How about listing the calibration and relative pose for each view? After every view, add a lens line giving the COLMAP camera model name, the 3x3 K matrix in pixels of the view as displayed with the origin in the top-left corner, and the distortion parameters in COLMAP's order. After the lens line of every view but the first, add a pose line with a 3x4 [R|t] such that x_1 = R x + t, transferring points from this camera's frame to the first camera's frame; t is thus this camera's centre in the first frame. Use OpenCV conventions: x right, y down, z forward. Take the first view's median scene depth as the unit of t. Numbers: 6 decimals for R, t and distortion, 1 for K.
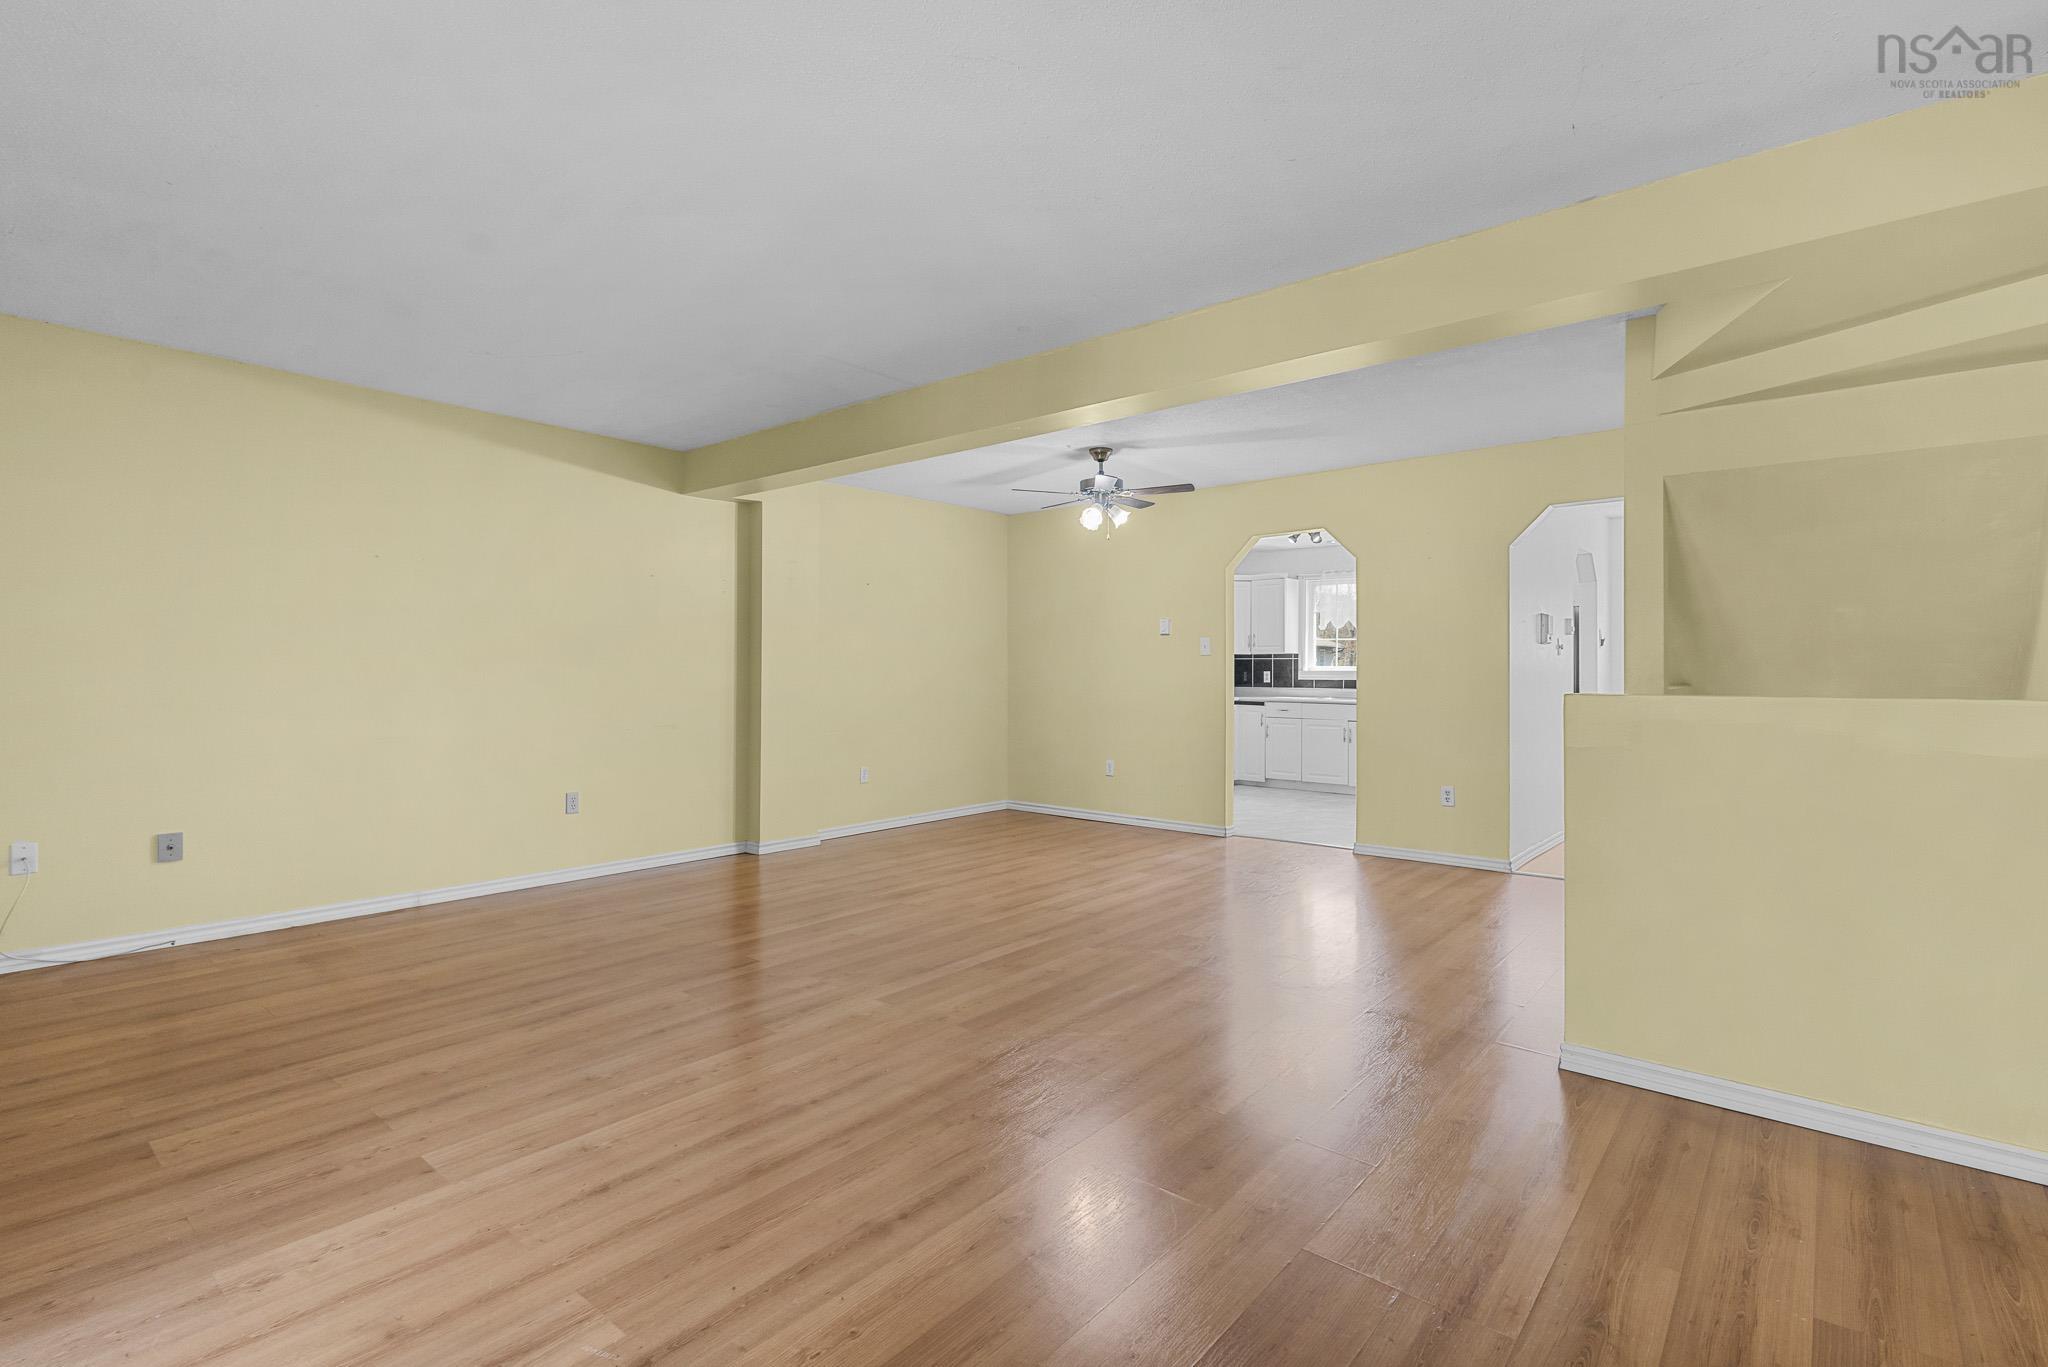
lens RADIAL K [[946.3, 0, 1027.5], [0, 946.3, 671.9], [0, 0, 1]] dist [0.002641, -0.000496]
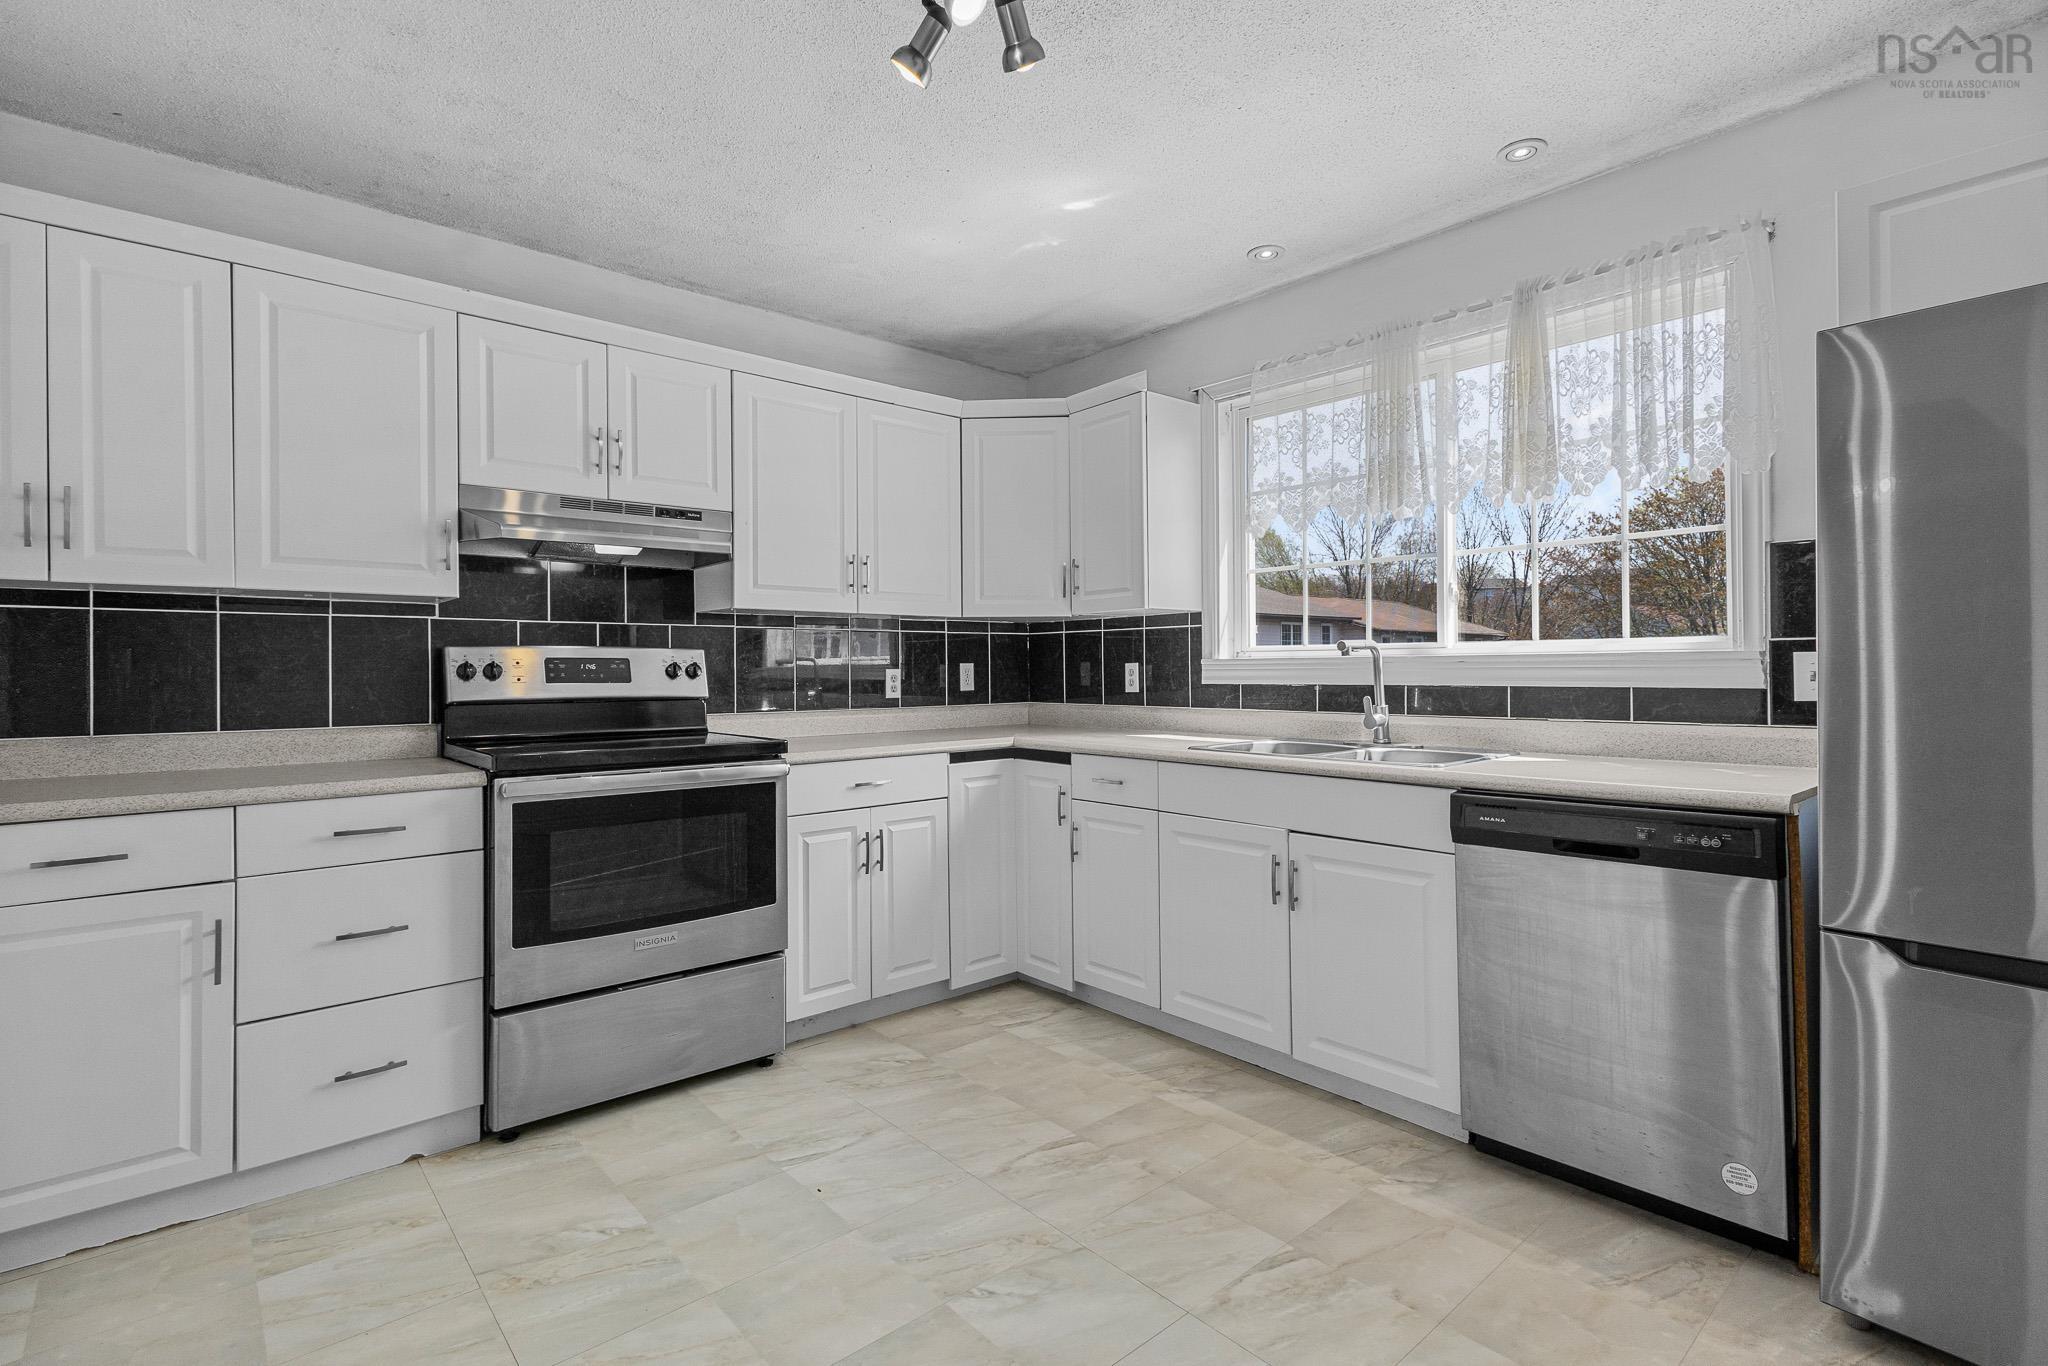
lens RADIAL K [[965.4, 0, 1046.6], [0, 965.4, 656.1], [0, 0, 1]] dist [0.001114, 0.000030]
pose [[0.990080, -0.013911, -0.139813, 0.897128], [0.012085, 0.999830, -0.013899, 0.005810], [0.139983, 0.012072, 0.990080, 2.035820]]
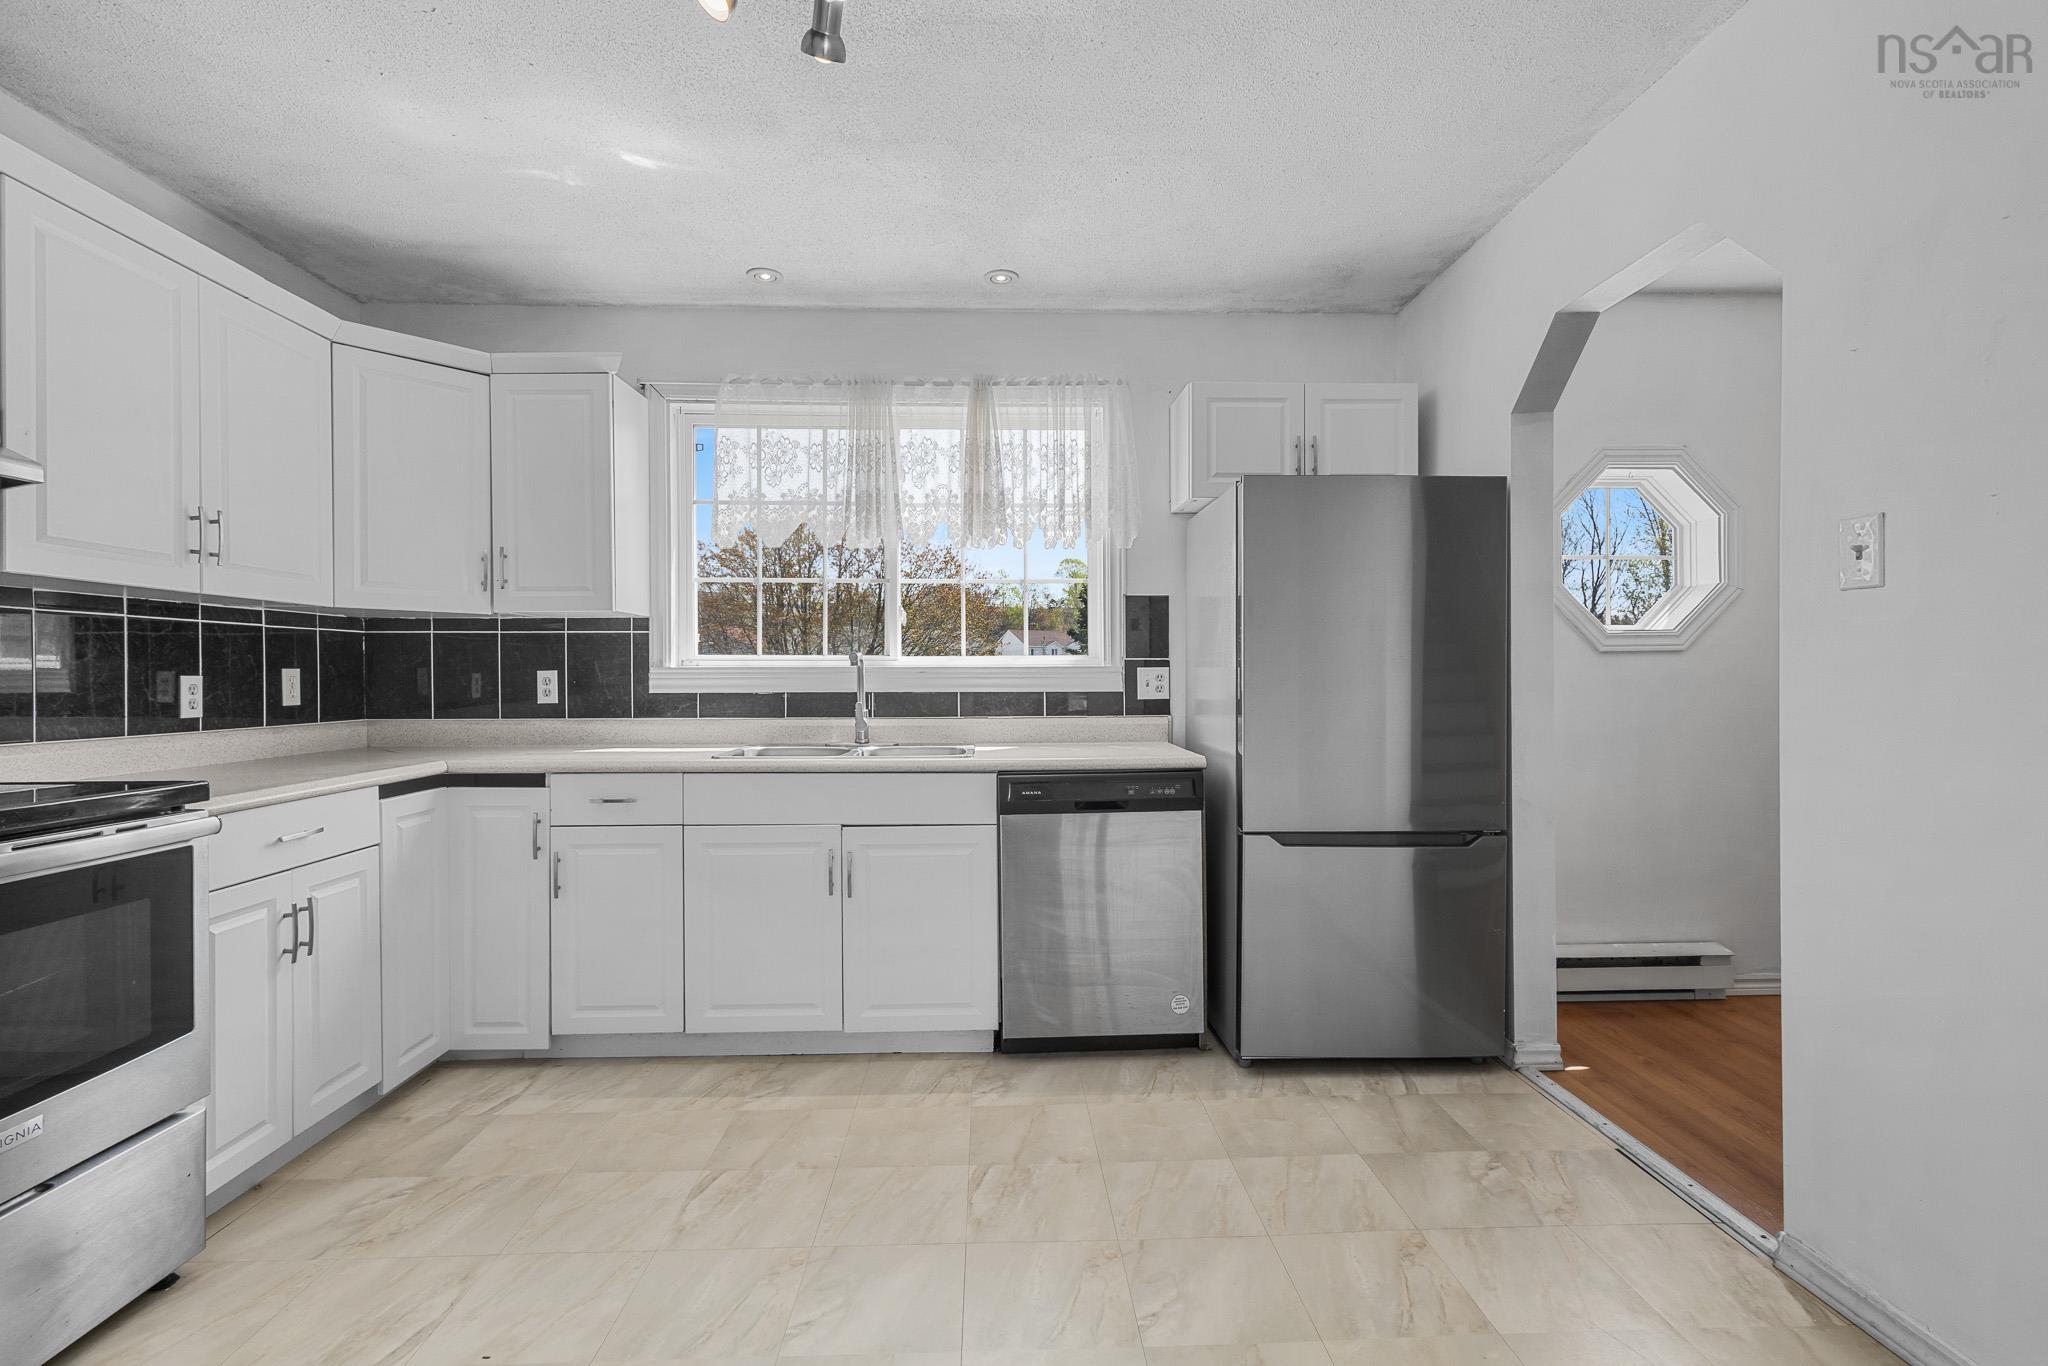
lens RADIAL K [[946.3, 0, 1027.5], [0, 946.3, 671.4], [0, 0, 1]] dist [0.002641, -0.000496]
pose [[0.734198, -0.003241, 0.678928, 0.499797], [0.006073, 0.999980, -0.001793, 0.005112], [-0.678908, 0.005440, 0.734203, 2.120373]]
